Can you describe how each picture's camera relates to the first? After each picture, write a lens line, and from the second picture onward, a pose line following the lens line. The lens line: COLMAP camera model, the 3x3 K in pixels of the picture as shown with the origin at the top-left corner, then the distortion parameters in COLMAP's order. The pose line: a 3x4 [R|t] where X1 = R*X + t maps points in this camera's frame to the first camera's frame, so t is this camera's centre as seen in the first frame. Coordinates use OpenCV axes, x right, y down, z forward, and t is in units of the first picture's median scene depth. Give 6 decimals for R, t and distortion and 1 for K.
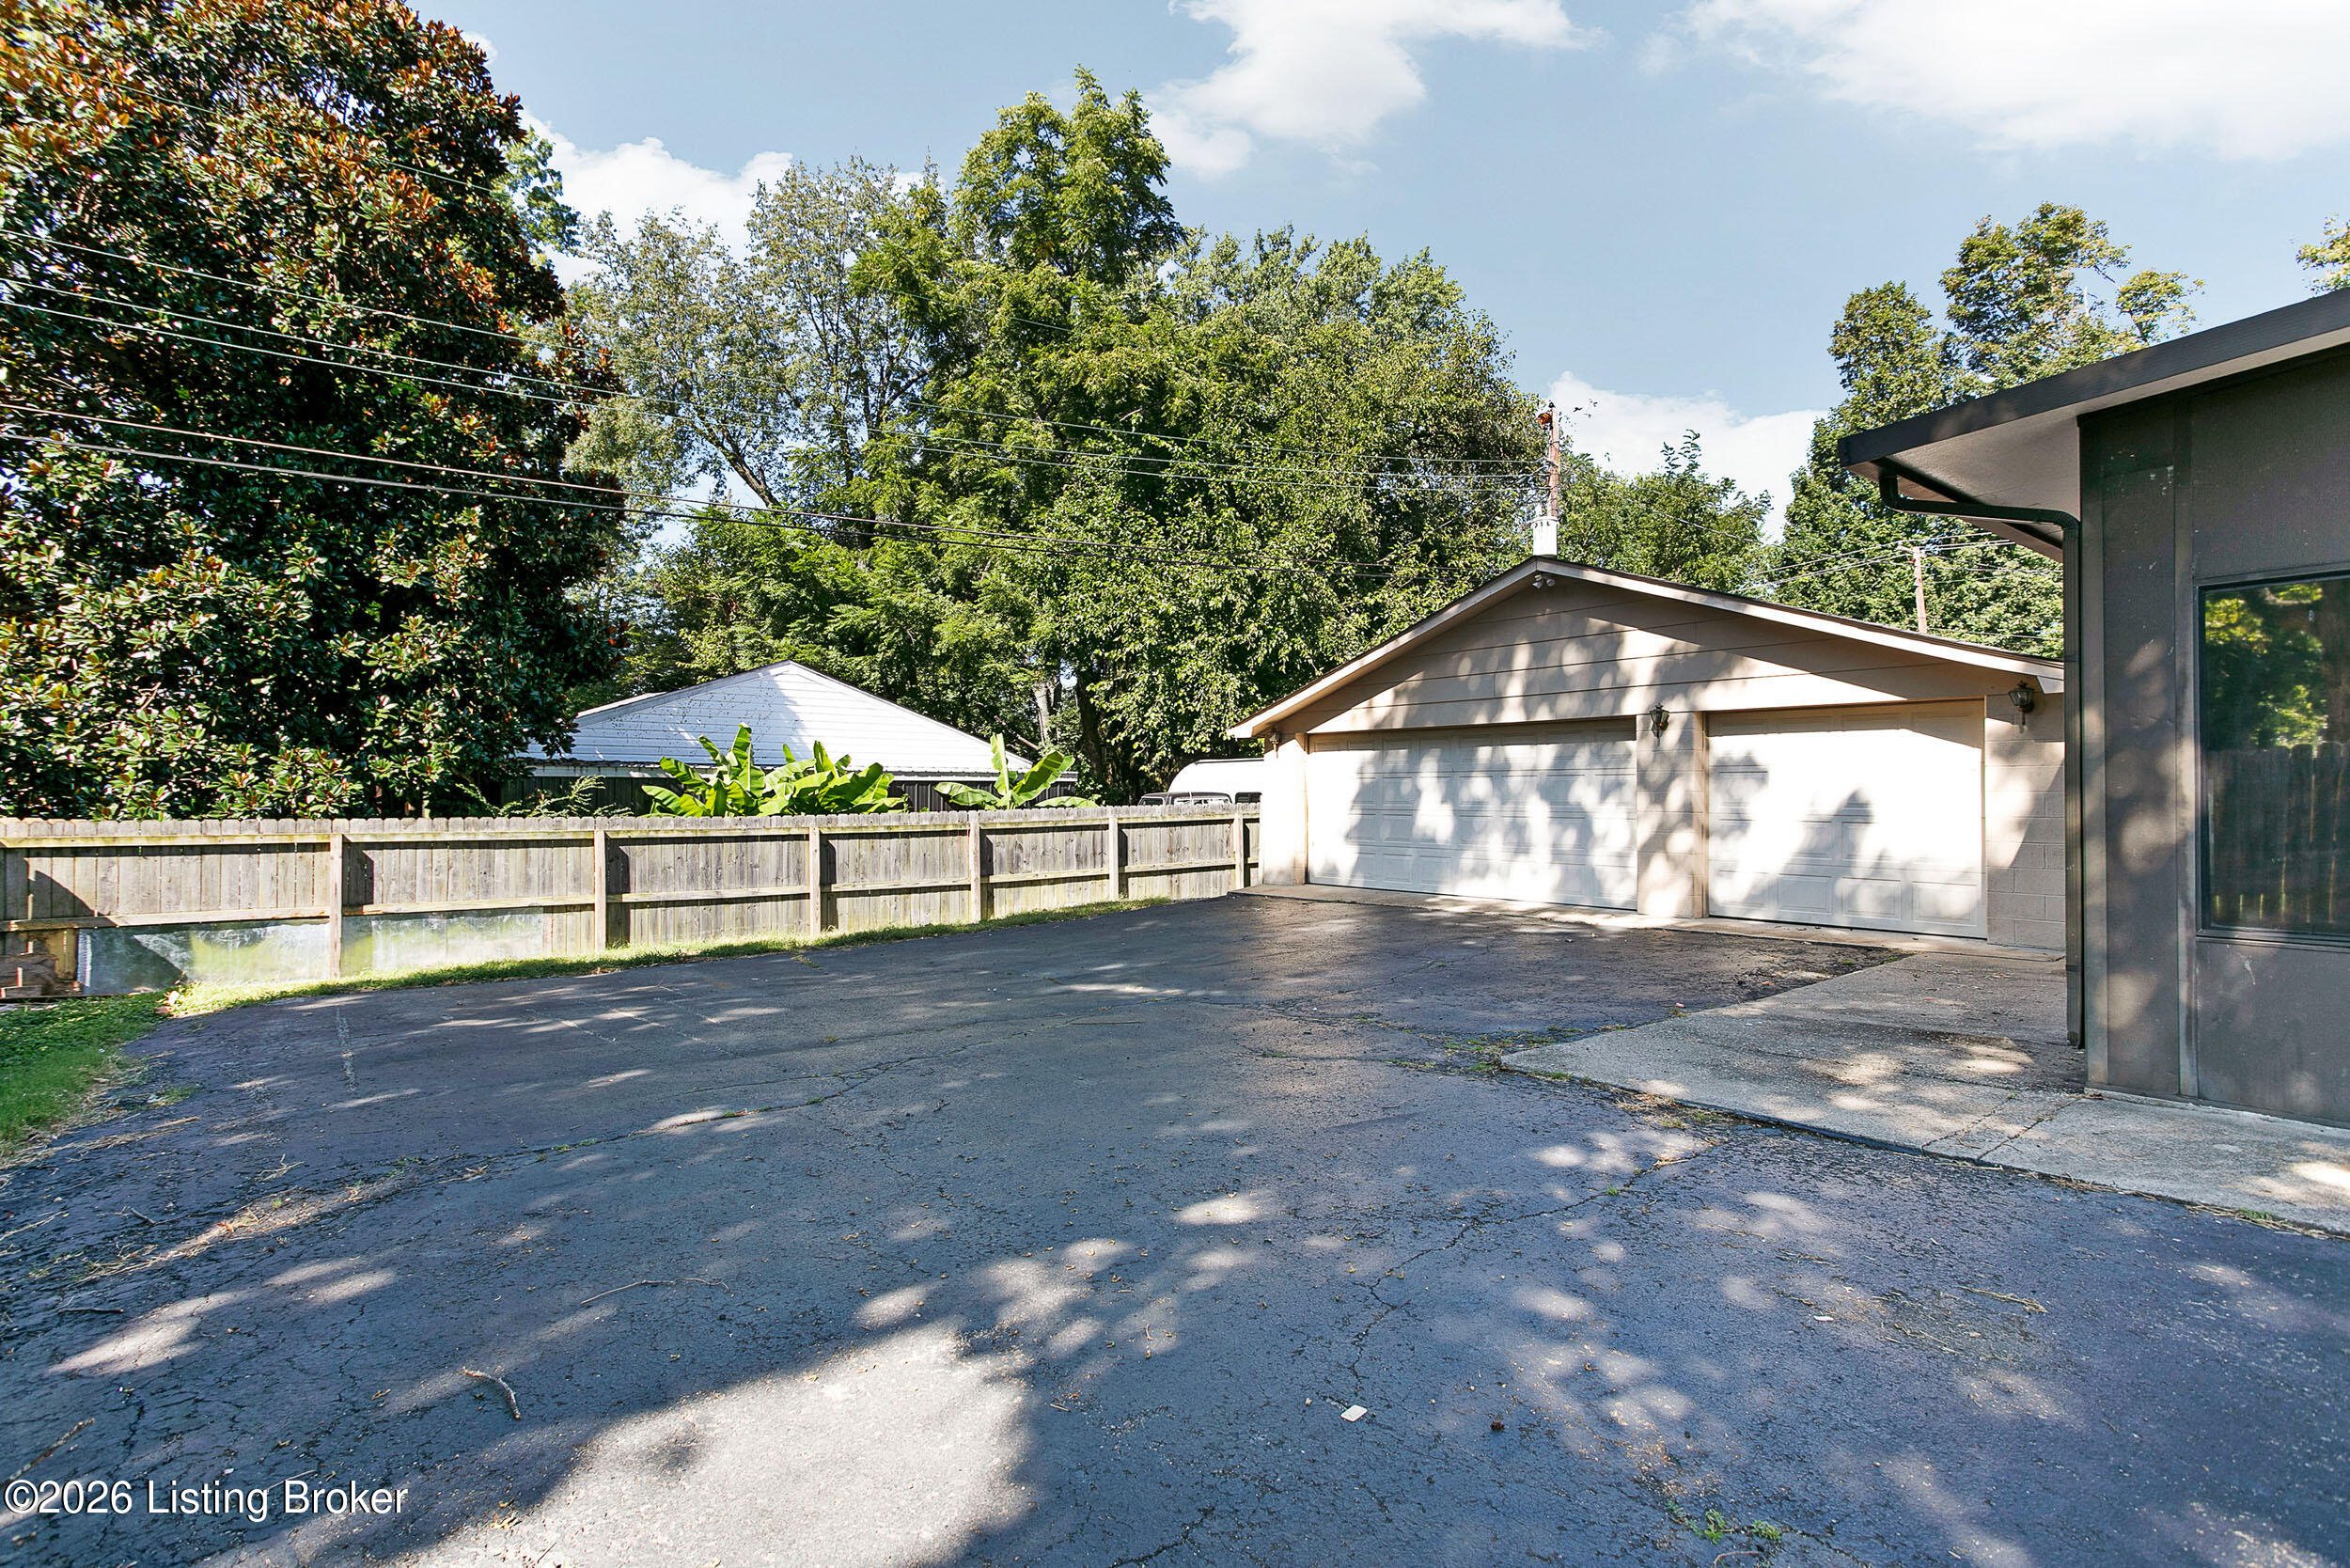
lens RADIAL K [[1145.6, 0, 1175.0], [0, 1145.6, 784.0], [0, 0, 1]] dist [-0.000129, 0.000125]
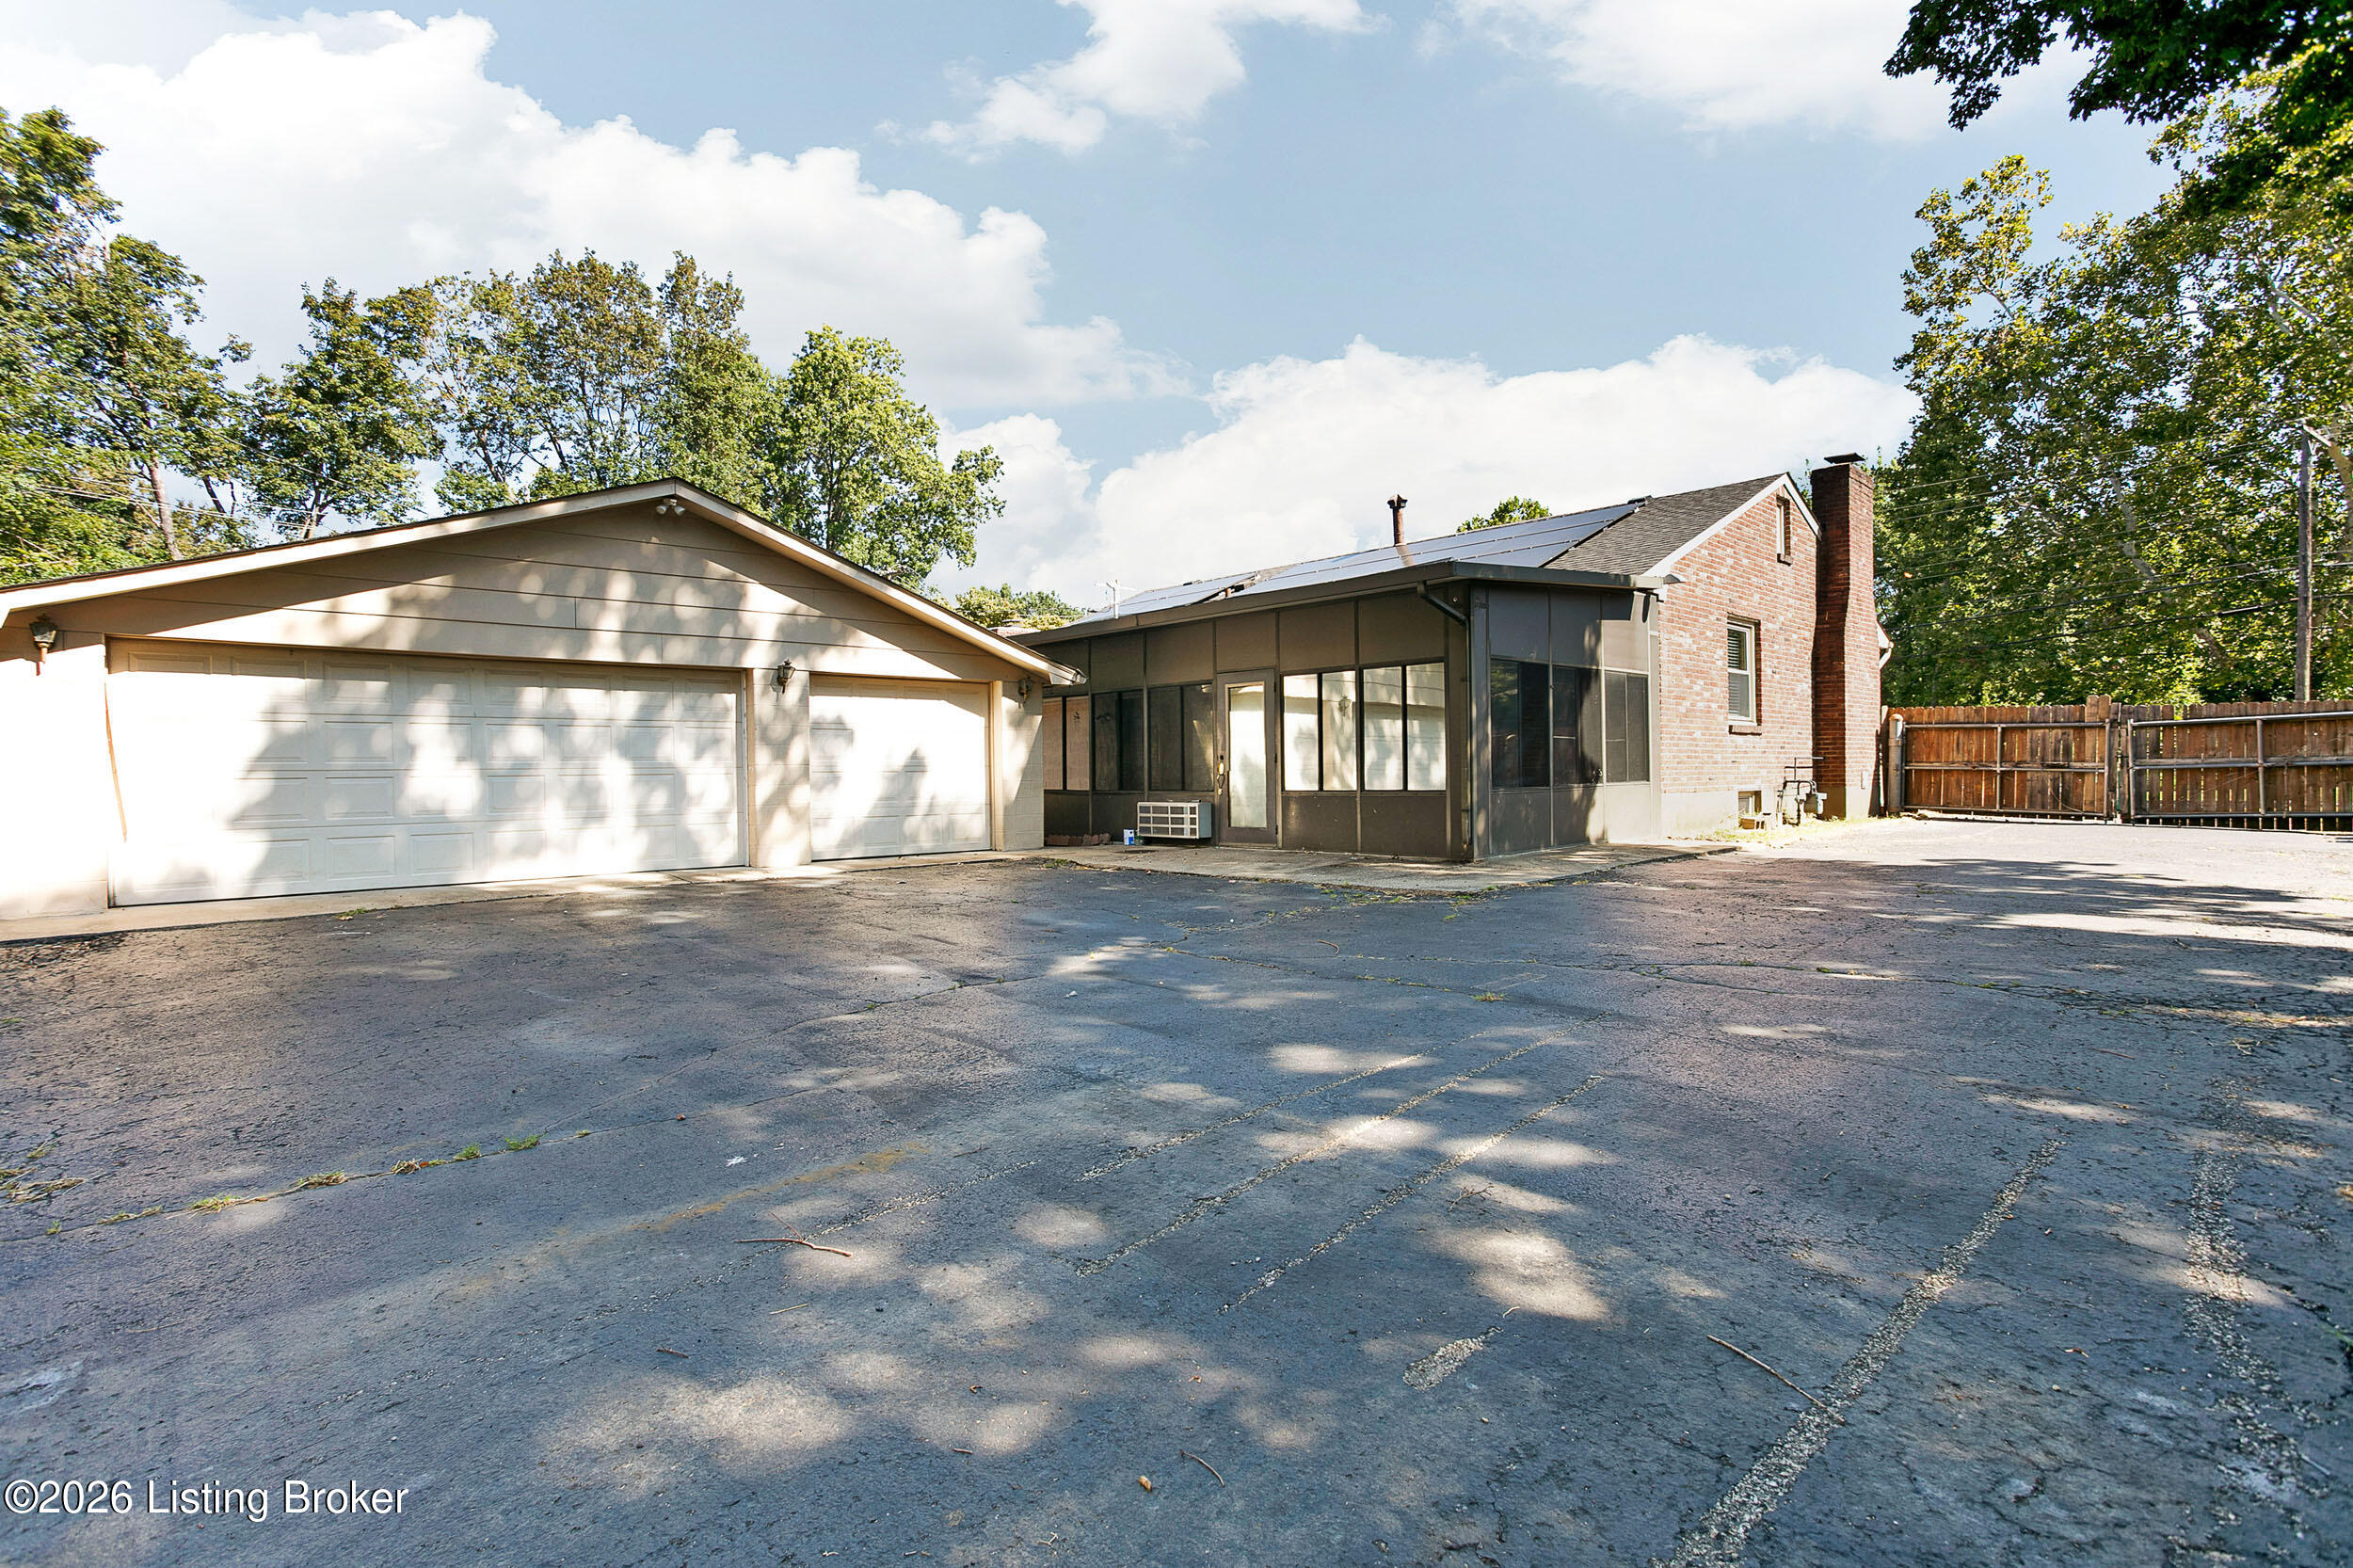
lens RADIAL K [[1147.1, 0, 1176.5], [0, 1147.1, 784.0], [0, 0, 1]] dist [-0.000129, 0.000125]
pose [[-0.074923, -0.001861, 0.997188, -0.584744], [0.011692, 0.999928, 0.002744, 0.037777], [-0.997121, 0.011864, -0.074896, 0.678940]]
